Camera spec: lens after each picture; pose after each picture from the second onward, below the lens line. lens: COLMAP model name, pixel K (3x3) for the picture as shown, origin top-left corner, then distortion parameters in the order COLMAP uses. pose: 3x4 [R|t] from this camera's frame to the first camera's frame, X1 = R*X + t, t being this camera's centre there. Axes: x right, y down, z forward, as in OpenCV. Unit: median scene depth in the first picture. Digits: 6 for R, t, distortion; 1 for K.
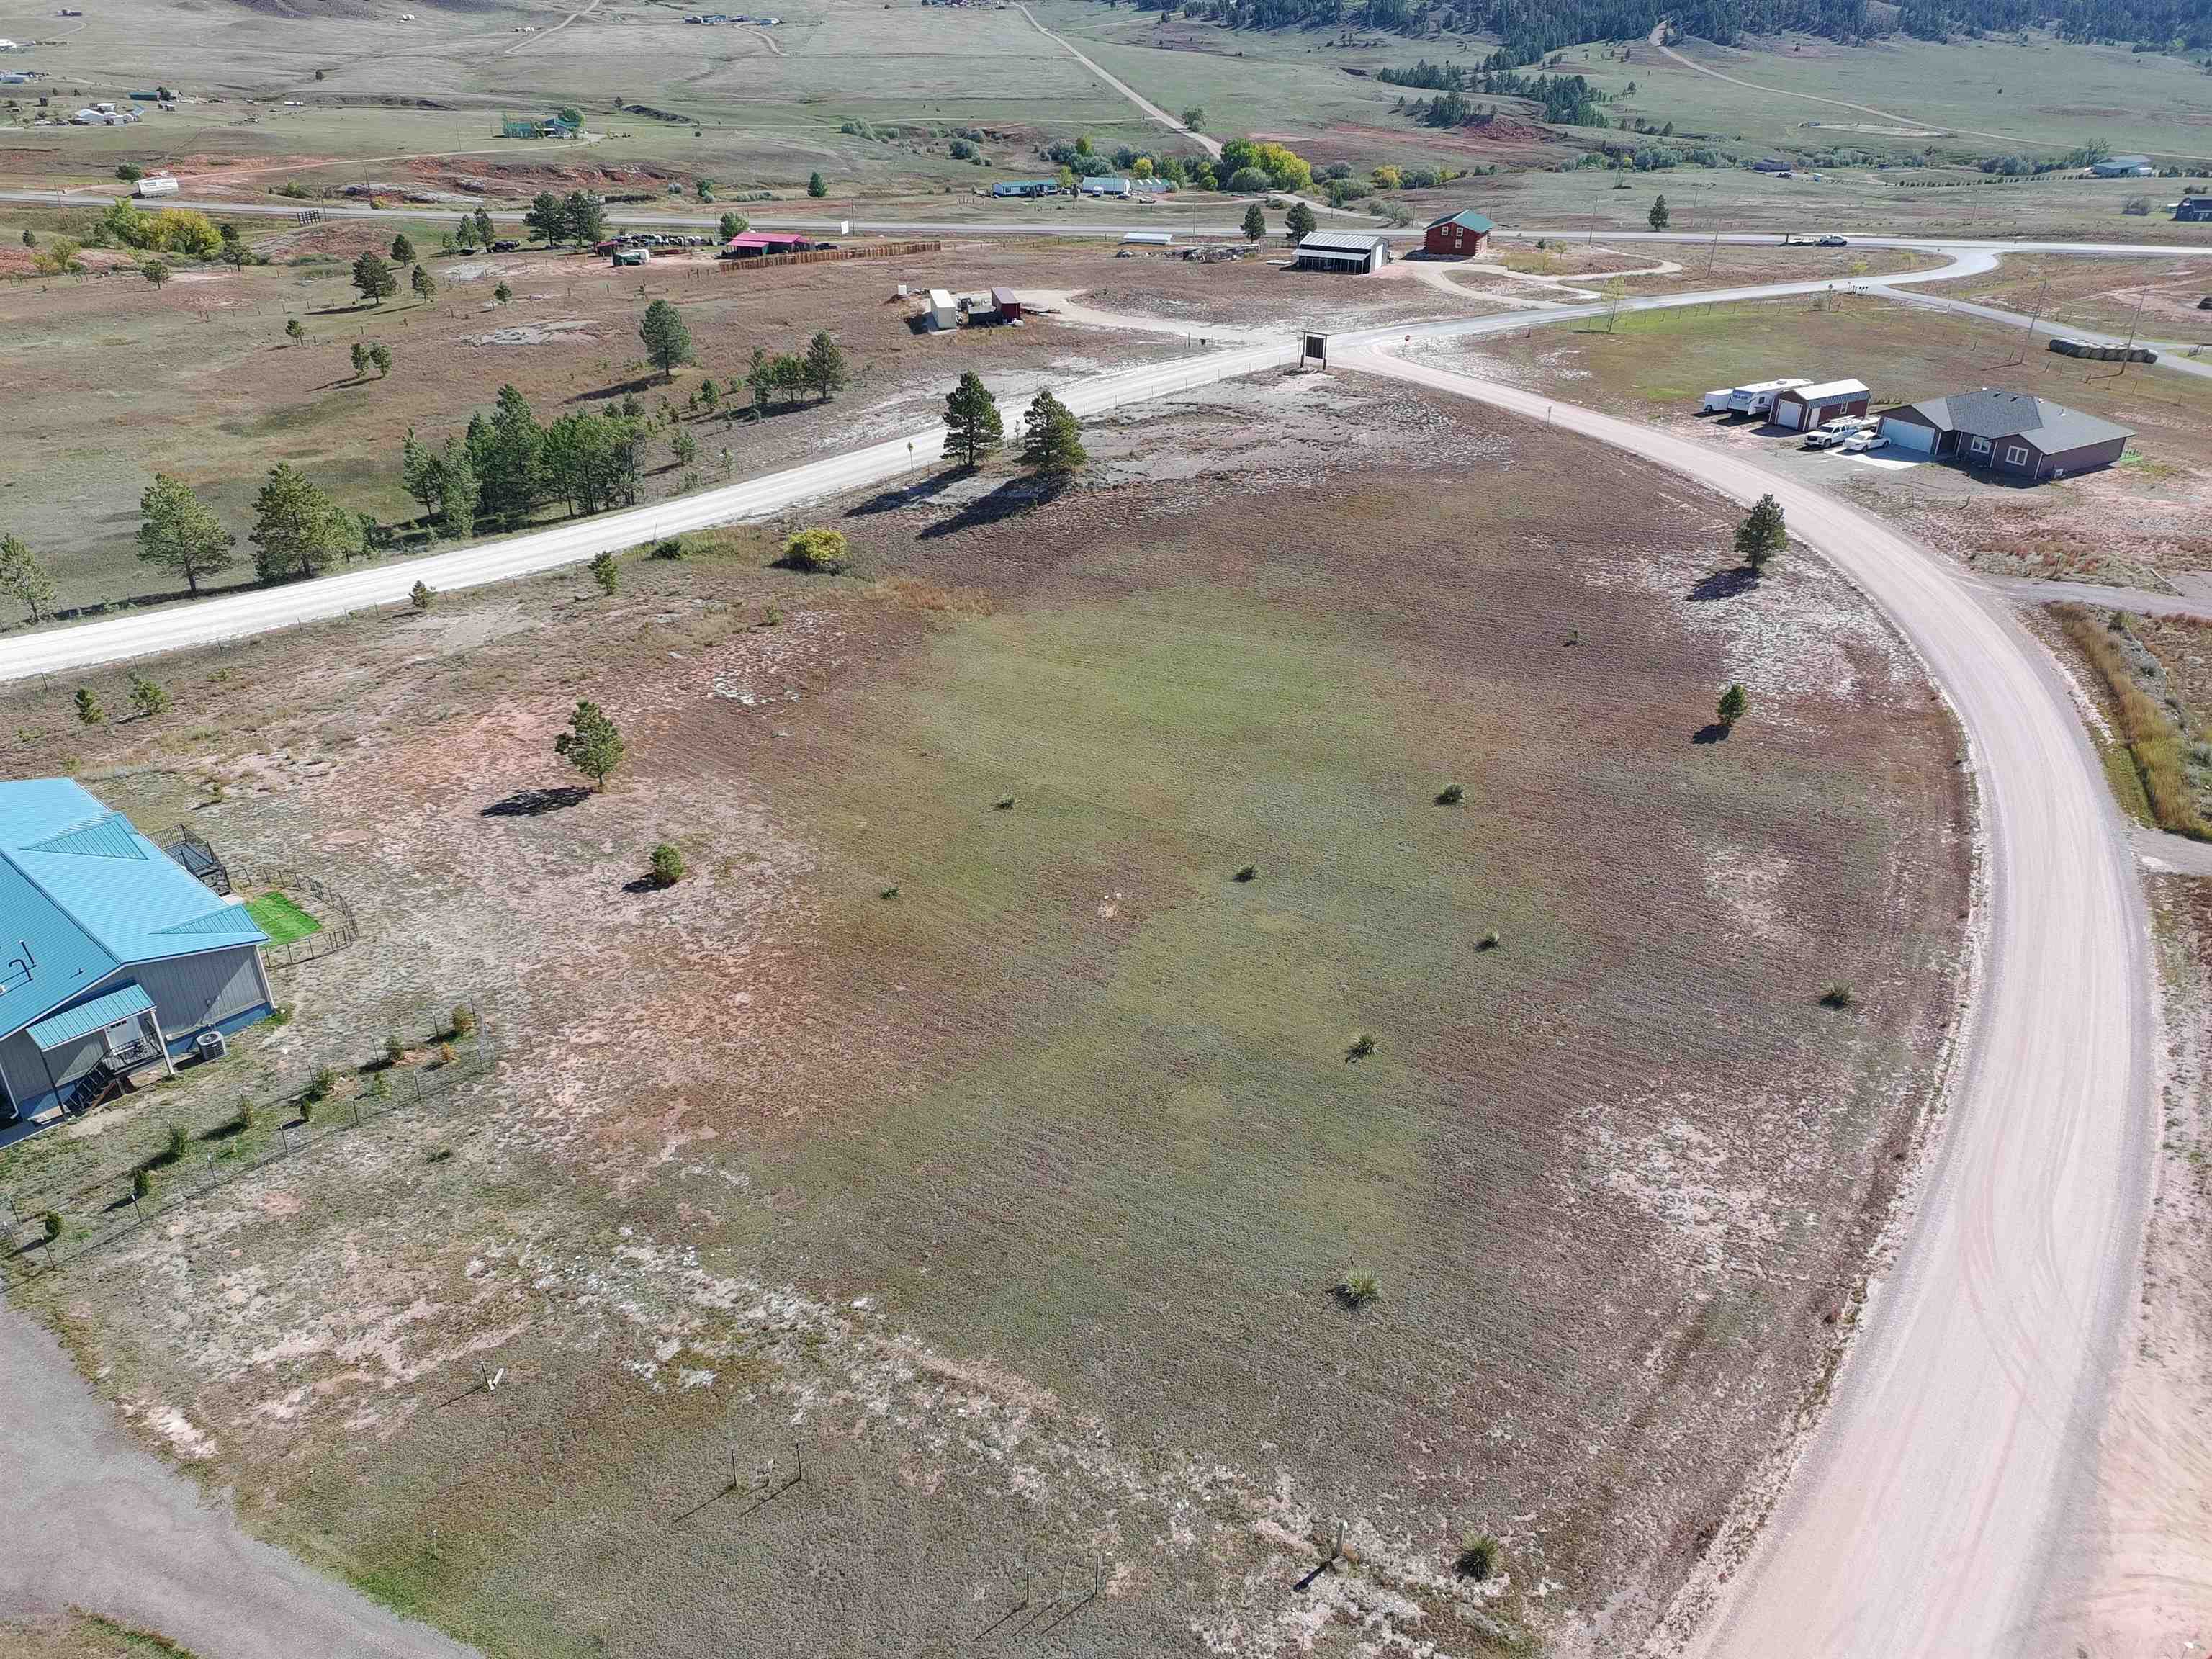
lens RADIAL K [[1619.6, 0, 1111.9], [0, 1619.6, 831.2], [0, 0, 1]] dist [0.082930, -0.088178]
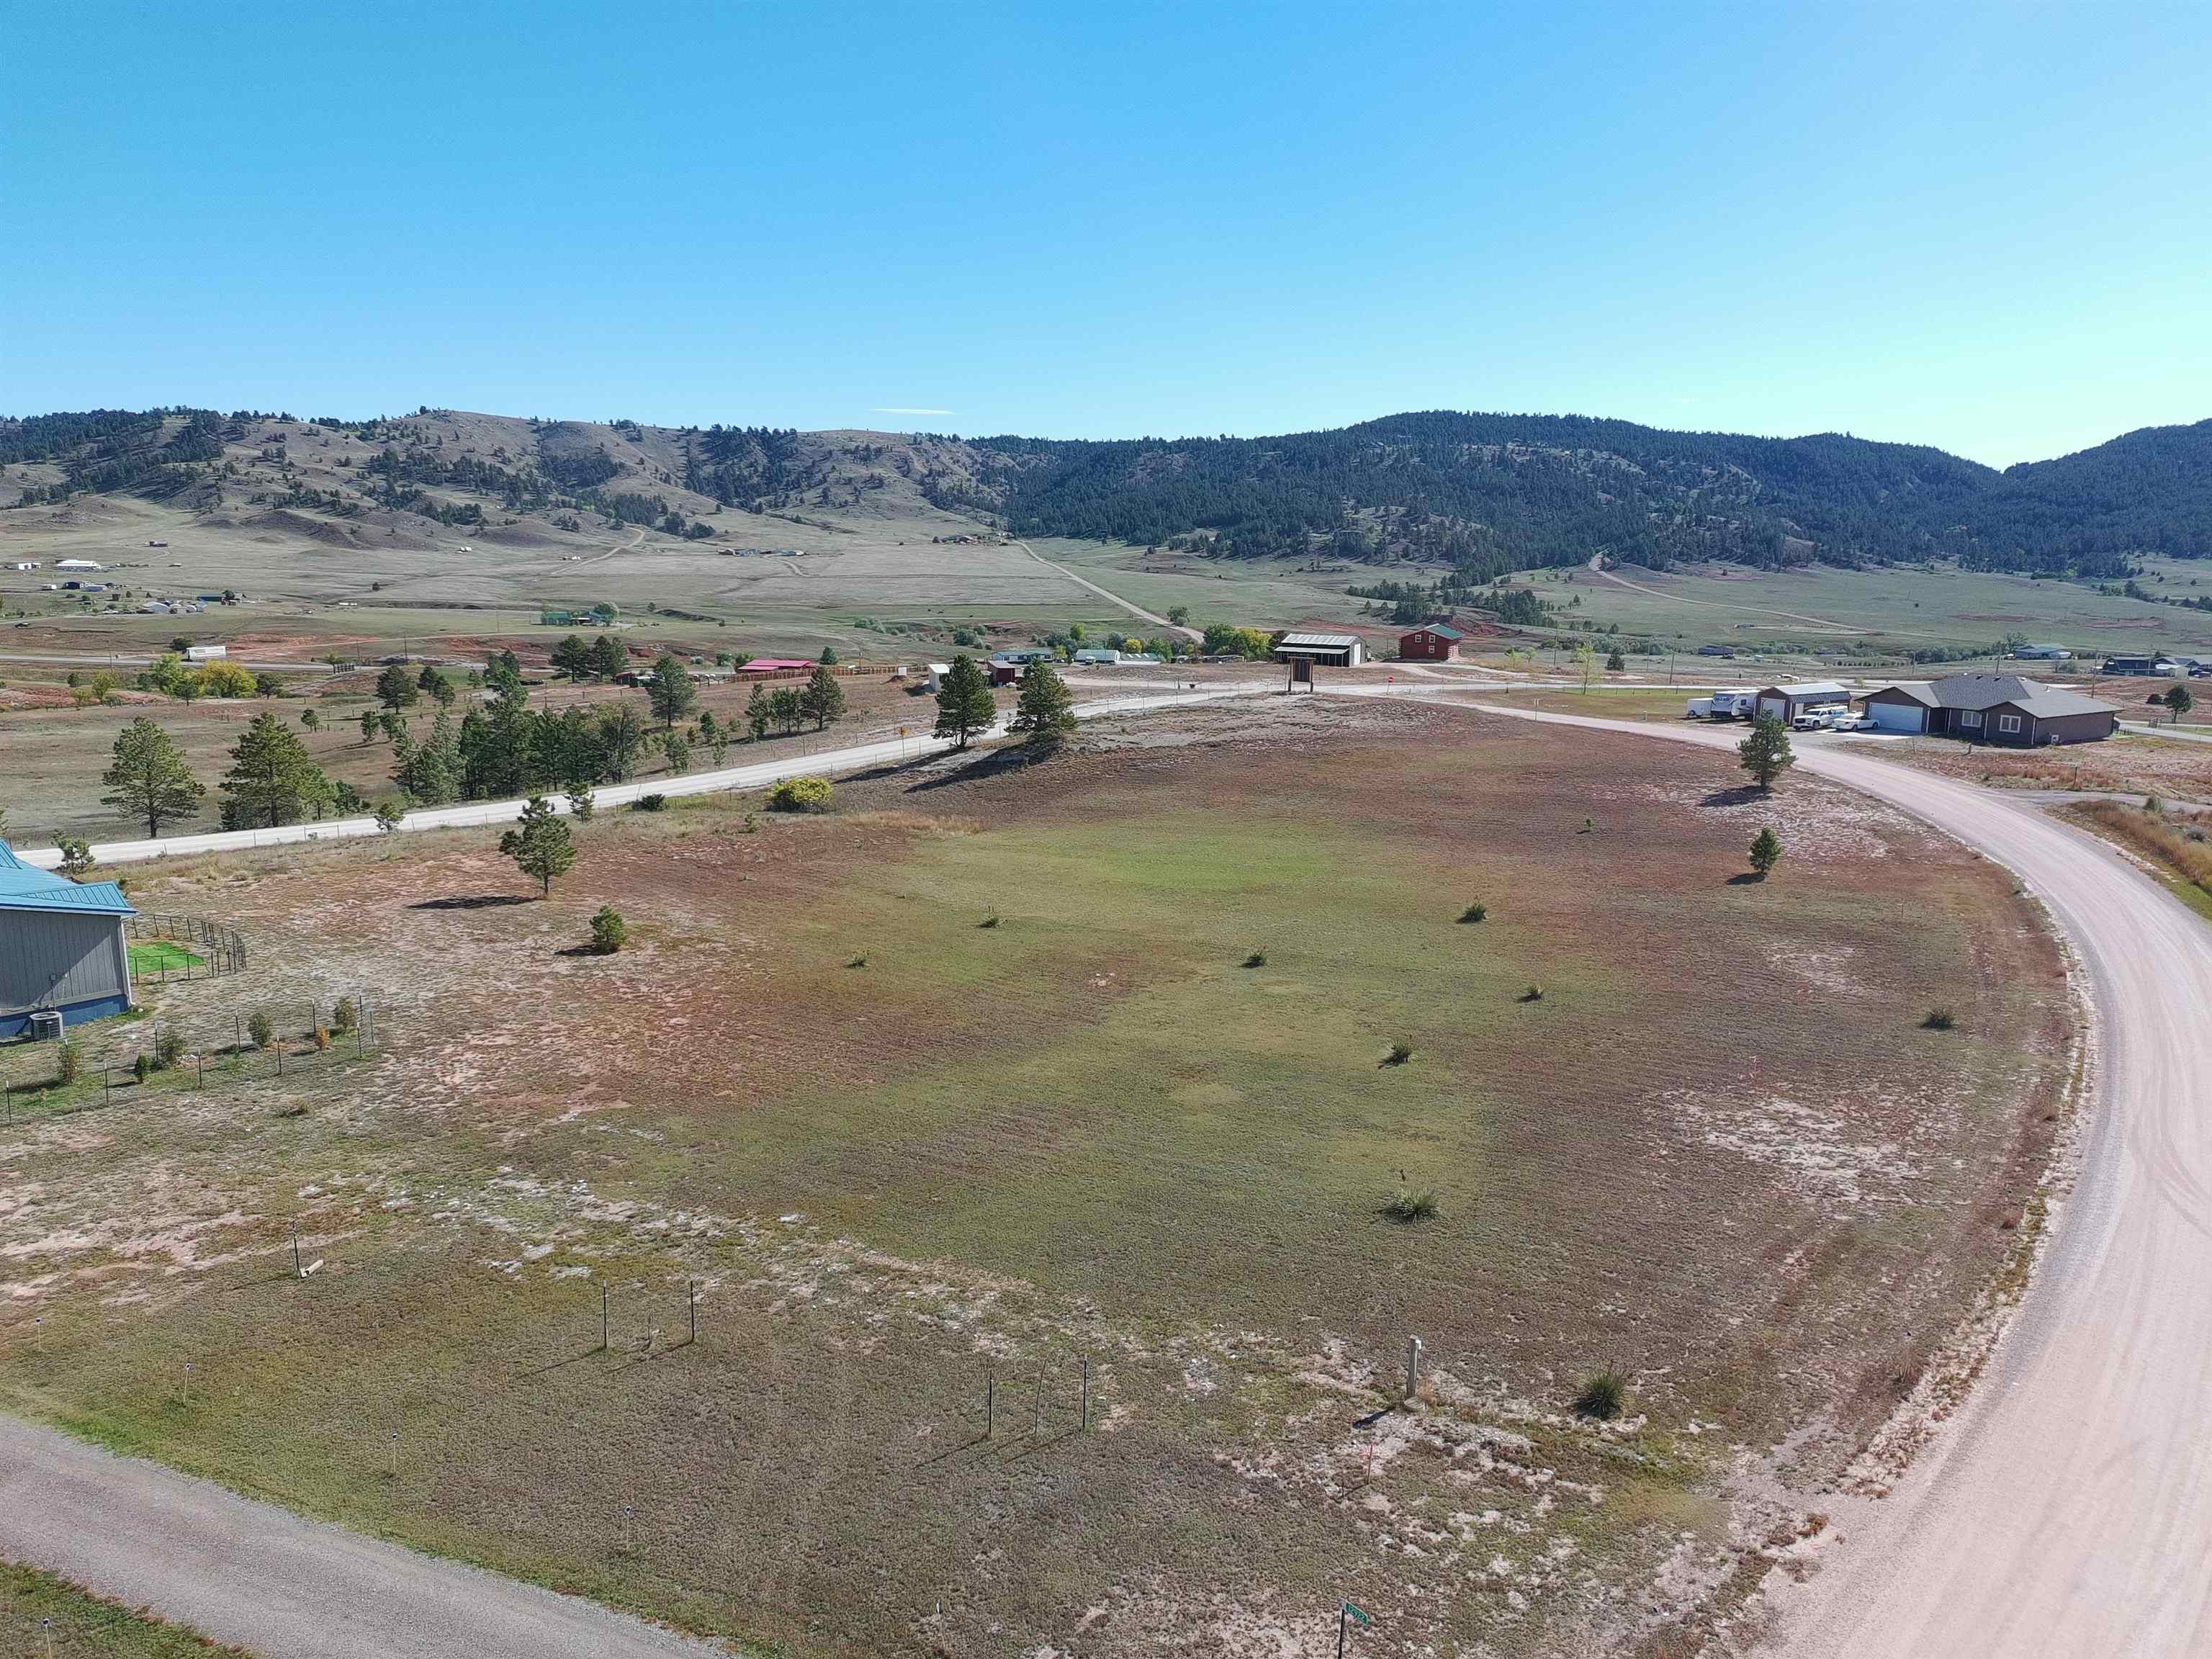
lens RADIAL K [[1619.6, 0, 1111.9], [0, 1619.6, 831.2], [0, 0, 1]] dist [0.082930, -0.088178]
pose [[0.999986, -0.000535, 0.005196, -0.000427], [0.002044, 0.955480, -0.295049, 0.275981], [-0.004807, 0.295056, 0.955468, 0.146798]]
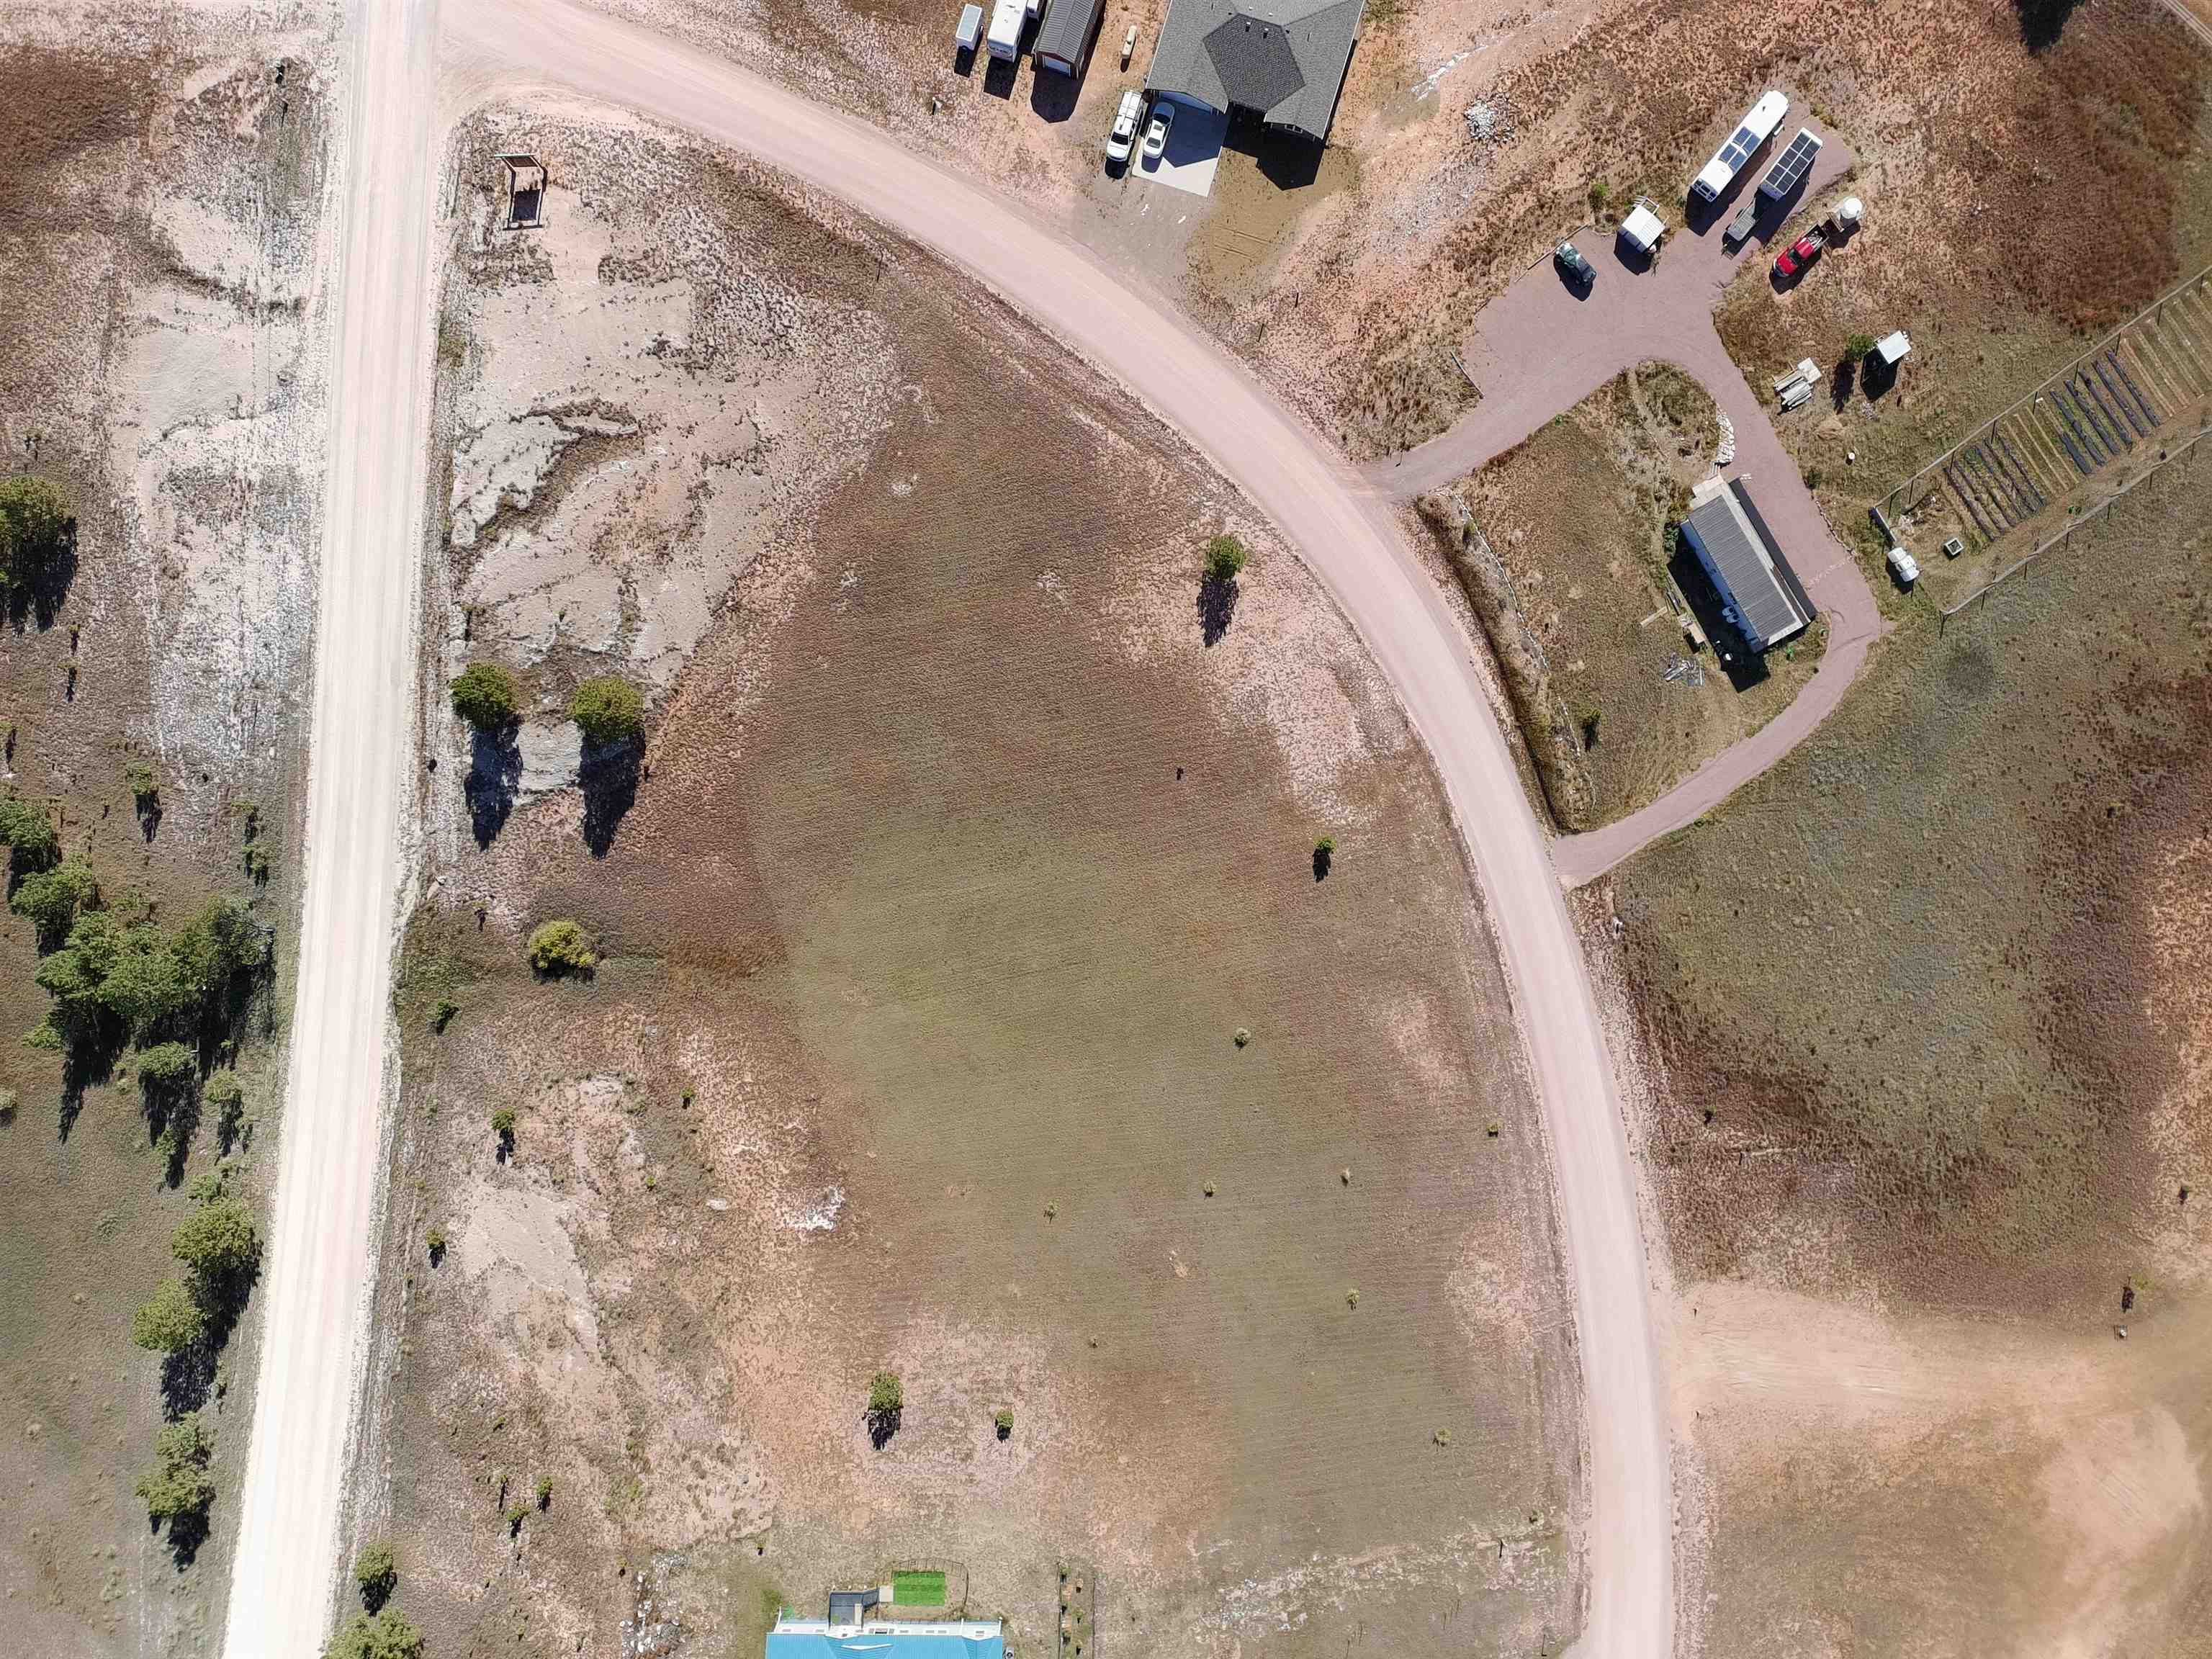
lens RADIAL K [[1632.5, 0, 1105.5], [0, 1632.5, 873.3], [0, 0, 1]] dist [0.097279, -0.118698]
pose [[0.749877, -0.661556, -0.005314, 0.304940], [0.312121, 0.346685, 0.884528, -2.253339], [-0.583322, -0.664946, 0.466457, 0.529177]]
